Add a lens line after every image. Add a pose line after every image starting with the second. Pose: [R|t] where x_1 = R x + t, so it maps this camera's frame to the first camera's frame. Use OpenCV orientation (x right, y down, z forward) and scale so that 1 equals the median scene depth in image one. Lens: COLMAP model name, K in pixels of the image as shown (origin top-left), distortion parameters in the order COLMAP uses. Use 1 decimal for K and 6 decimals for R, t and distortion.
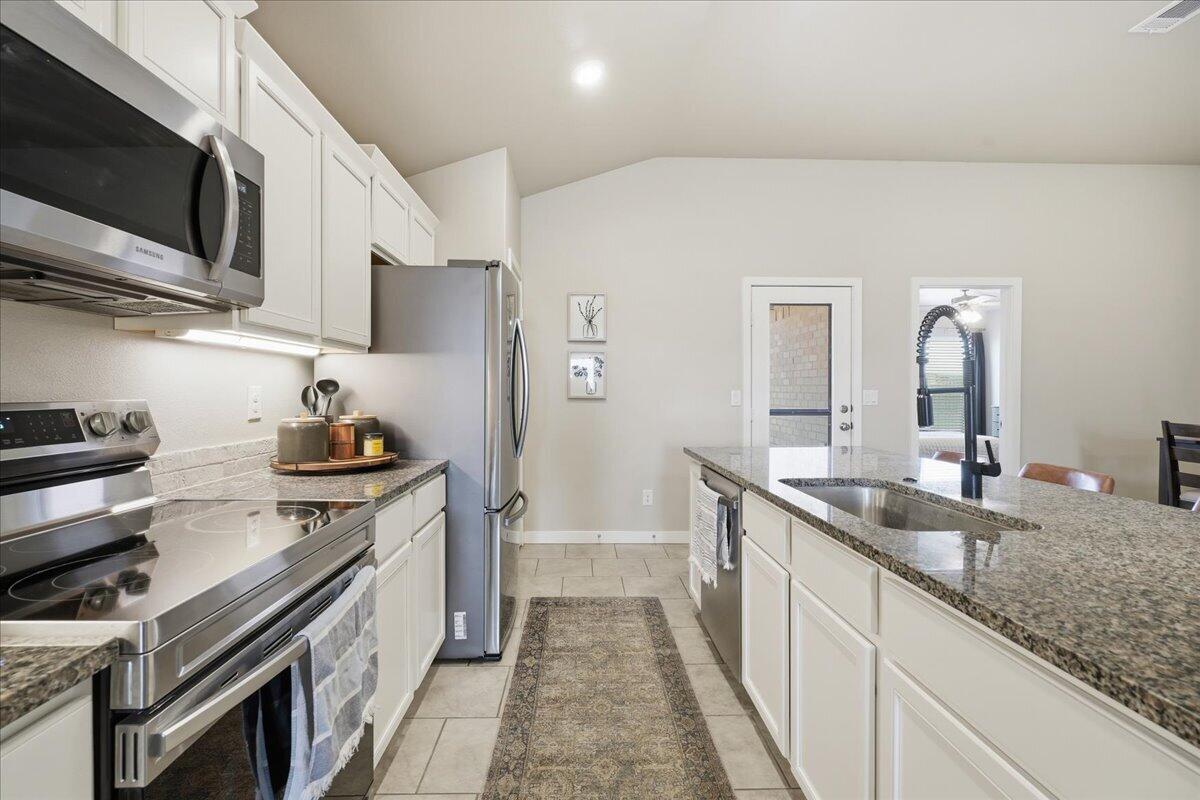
lens RADIAL K [[543.7, 0, 595.4], [0, 543.7, 391.5], [0, 0, 1]] dist [-0.003652, 0.000365]
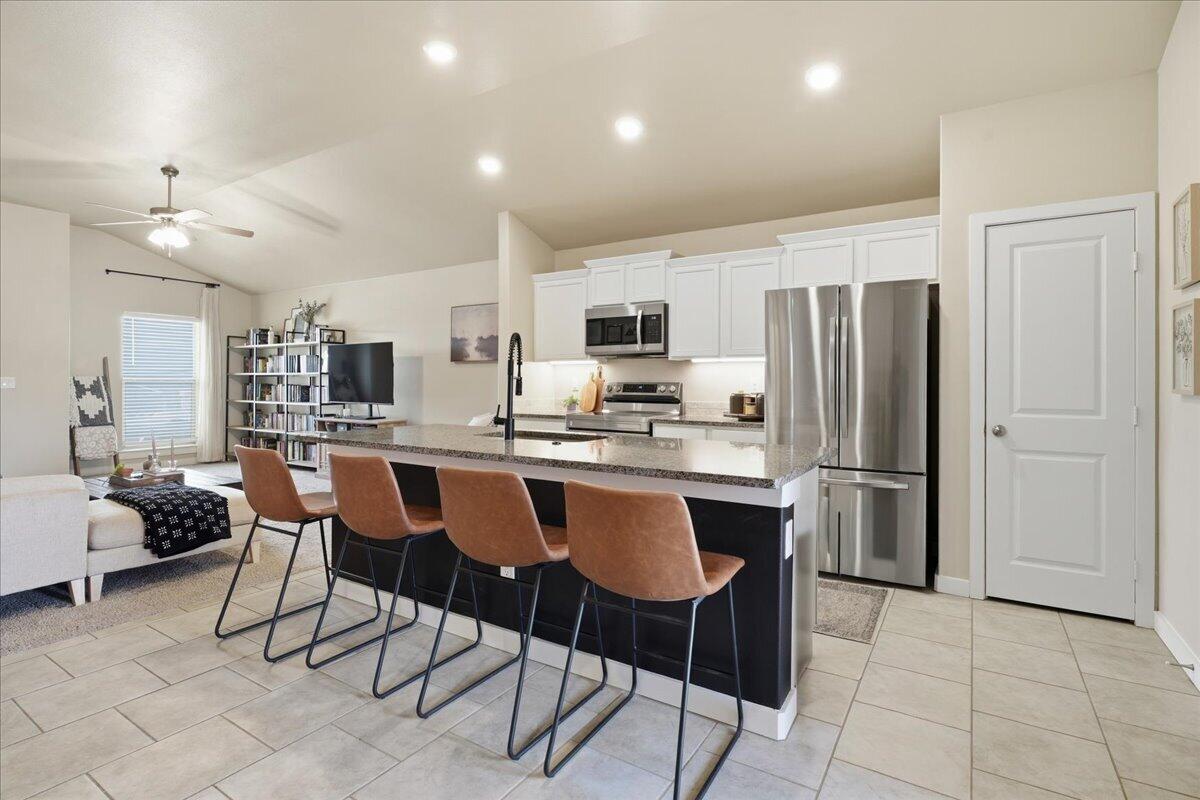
lens RADIAL K [[586.9, 0, 590.0], [0, 586.9, 380.8], [0, 0, 1]] dist [-0.002660, -0.000035]
pose [[-0.577218, -0.003534, -0.816582, 1.599561], [-0.005730, 0.999984, -0.000277, 0.006774], [0.816570, 0.004519, -0.577229, 1.771007]]
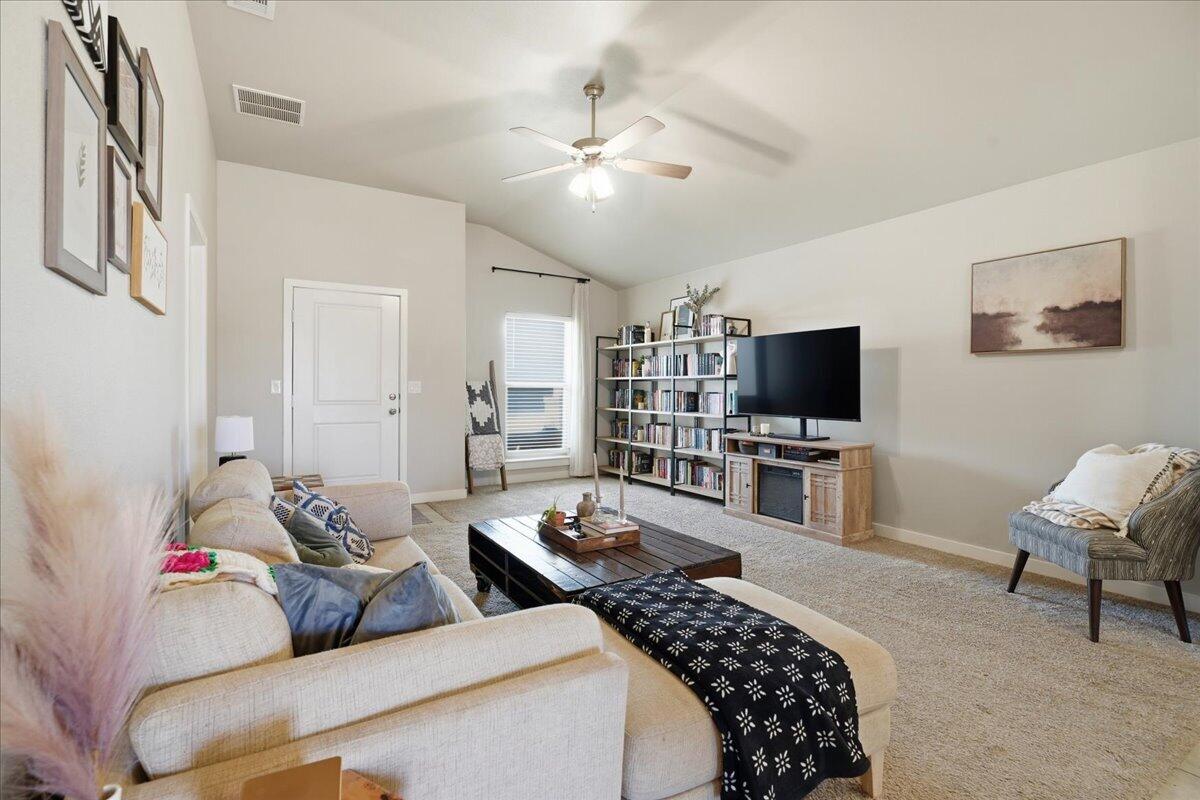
lens RADIAL K [[543.7, 0, 595.4], [0, 543.7, 391.5], [0, 0, 1]] dist [-0.003652, 0.000365]
pose [[-0.870909, -0.002564, -0.491437, 1.397844], [-0.007191, 0.999946, 0.007527, 0.027386], [0.491391, 0.010089, -0.870881, 0.282281]]
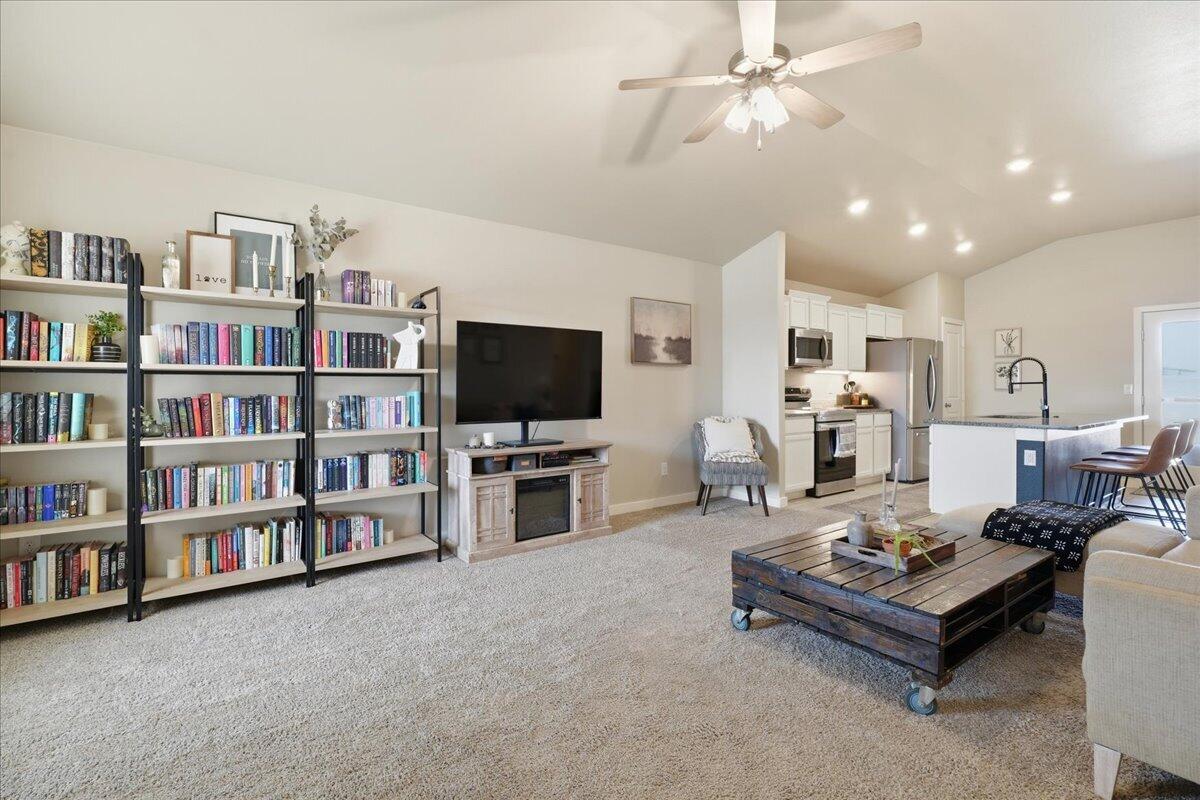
lens RADIAL K [[551.6, 0, 594.4], [0, 551.6, 393.8], [0, 0, 1]] dist [-0.002388, -0.001448]
pose [[0.572748, 0.006842, -0.819703, 1.379042], [-0.000652, 0.999969, 0.007891, 0.028238], [0.819731, -0.003985, 0.572735, -2.225291]]
